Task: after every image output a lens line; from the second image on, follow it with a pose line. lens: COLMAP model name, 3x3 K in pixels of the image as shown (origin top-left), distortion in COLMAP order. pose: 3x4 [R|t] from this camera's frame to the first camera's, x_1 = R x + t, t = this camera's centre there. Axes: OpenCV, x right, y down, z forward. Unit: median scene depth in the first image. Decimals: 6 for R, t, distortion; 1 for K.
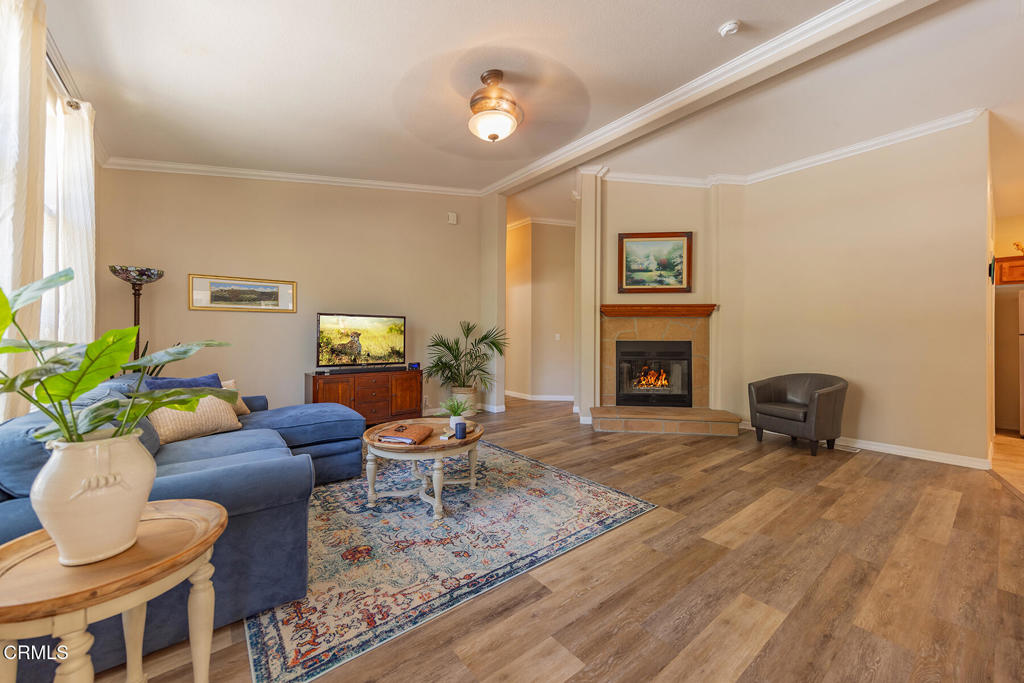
lens RADIAL K [[410.5, 0, 510.1], [0, 410.5, 336.0], [0, 0, 1]] dist [0.012175, 0.000130]
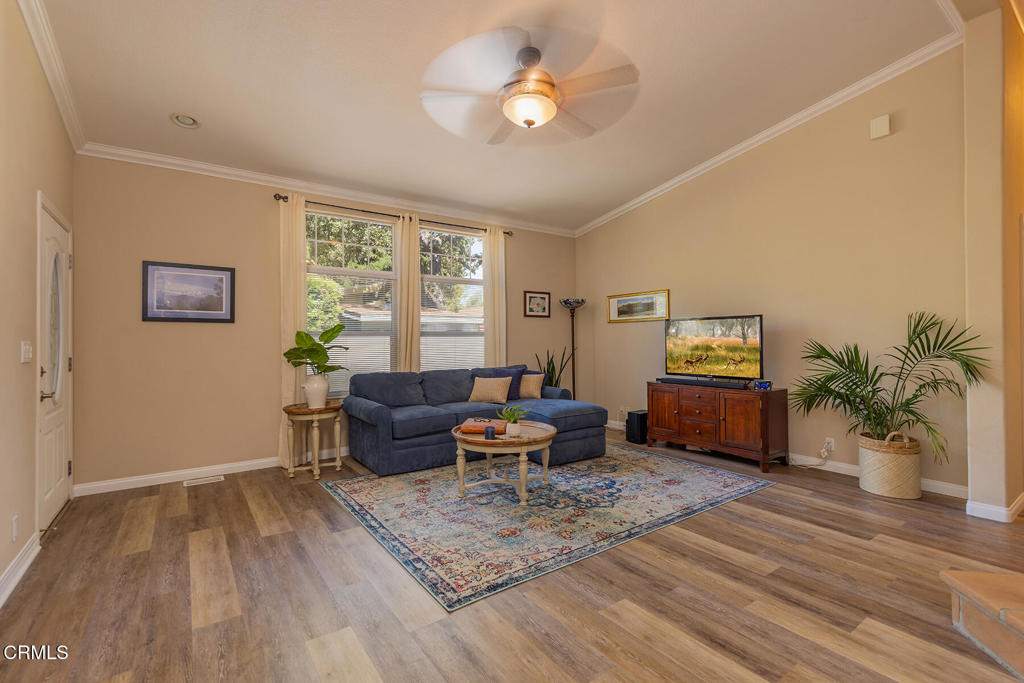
lens RADIAL K [[466.0, 0, 510.9], [0, 466.0, 339.5], [0, 0, 1]] dist [0.003715, 0.000325]
pose [[-0.078987, -0.005265, -0.996862, 1.078540], [0.004648, 0.999973, -0.005649, -0.005006], [0.996865, -0.005080, -0.078960, 1.157679]]
